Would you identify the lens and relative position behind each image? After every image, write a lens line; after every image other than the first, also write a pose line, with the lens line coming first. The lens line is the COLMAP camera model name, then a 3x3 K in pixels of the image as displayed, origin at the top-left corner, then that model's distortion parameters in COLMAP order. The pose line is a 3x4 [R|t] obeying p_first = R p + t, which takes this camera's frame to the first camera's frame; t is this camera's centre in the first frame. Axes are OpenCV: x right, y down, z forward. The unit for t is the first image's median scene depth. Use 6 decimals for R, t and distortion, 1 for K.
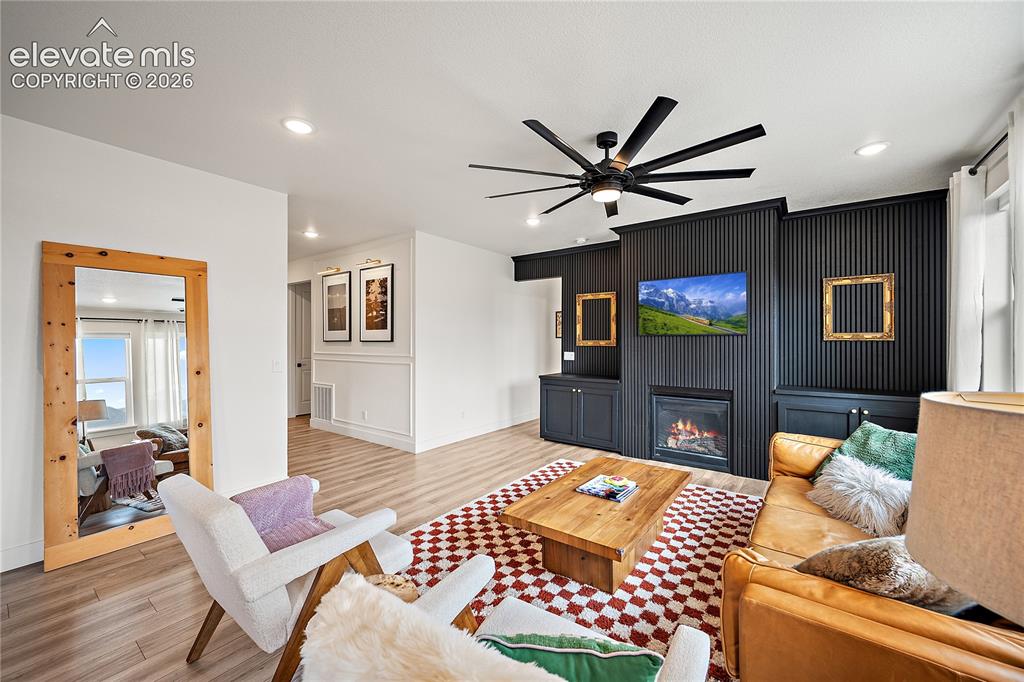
lens RADIAL K [[404.6, 0, 513.8], [0, 404.6, 341.4], [0, 0, 1]] dist [-0.002696, 0.000718]
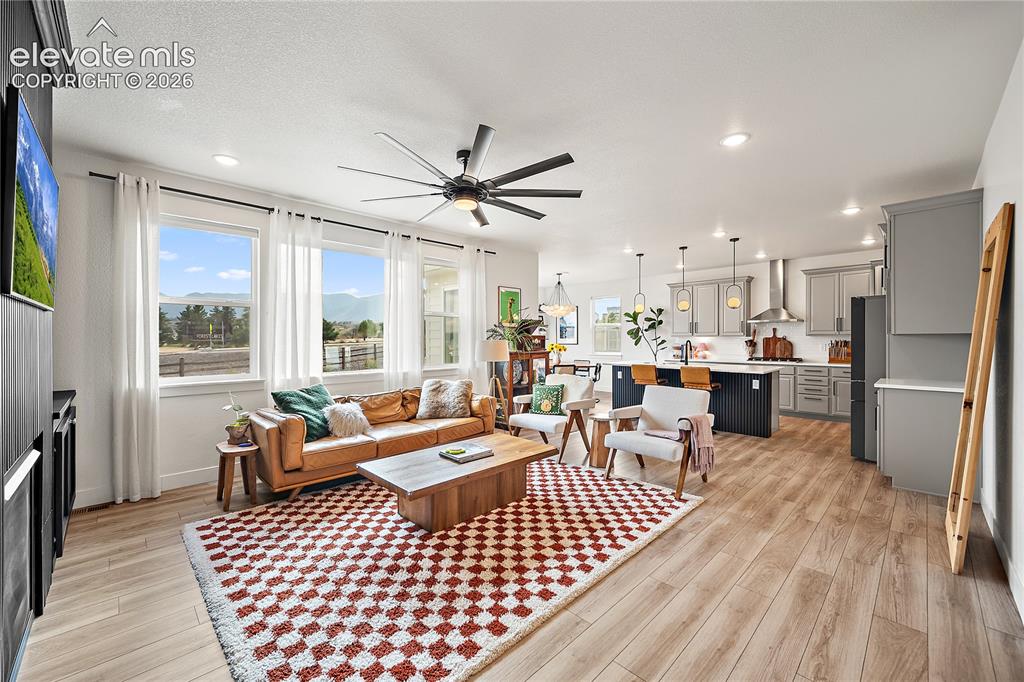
lens RADIAL K [[404.6, 0, 510.6], [0, 404.6, 340.8], [0, 0, 1]] dist [-0.002696, 0.000718]
pose [[-0.986421, -0.000040, 0.164238, -0.057236], [0.000922, 0.999983, 0.005778, 0.017023], [-0.164235, 0.005851, -0.986404, 1.351968]]
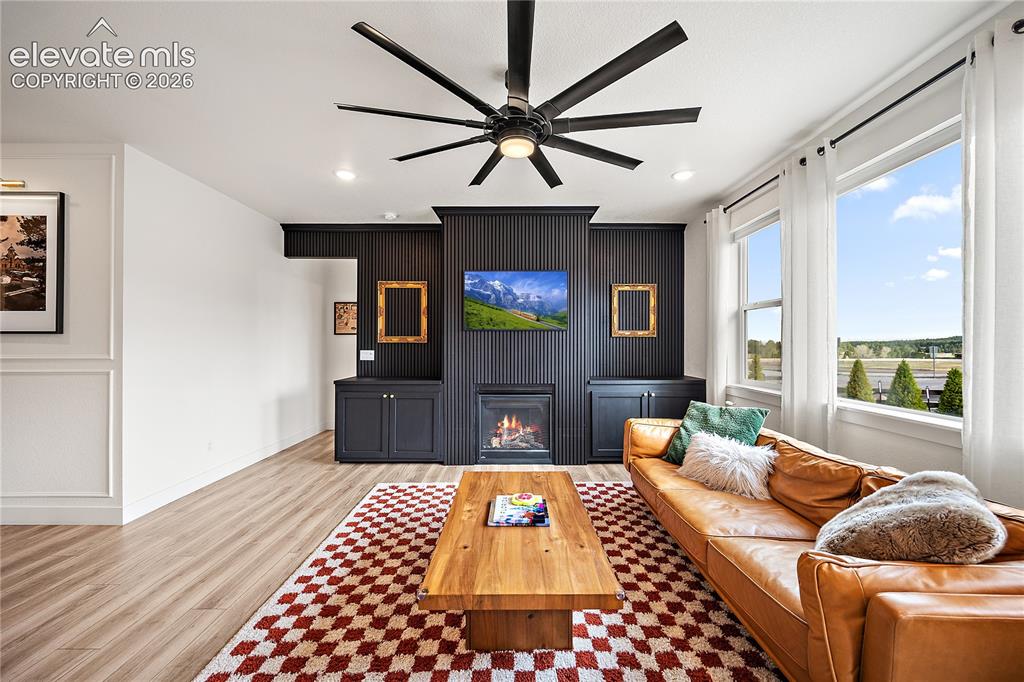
lens RADIAL K [[404.6, 0, 514.4], [0, 404.6, 342.3], [0, 0, 1]] dist [-0.002696, 0.000718]
pose [[0.801805, 0.002763, 0.597579, -0.161693], [0.000475, 0.999986, -0.005262, 0.019687], [-0.597585, 0.004503, 0.801793, 0.227174]]
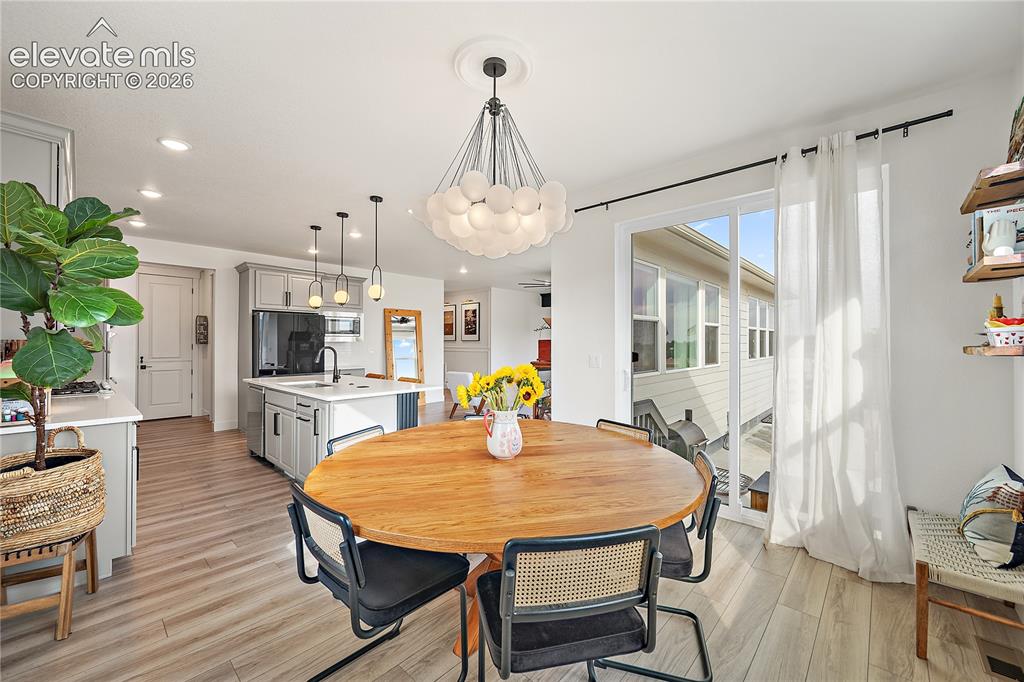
lens RADIAL K [[404.6, 0, 512.4], [0, 404.6, 343.3], [0, 0, 1]] dist [-0.002696, 0.000718]
pose [[0.992366, -0.000271, -0.123325, 0.146373], [-0.000109, 0.999995, -0.003071, 0.025533], [0.123325, 0.003061, 0.992362, -1.240044]]
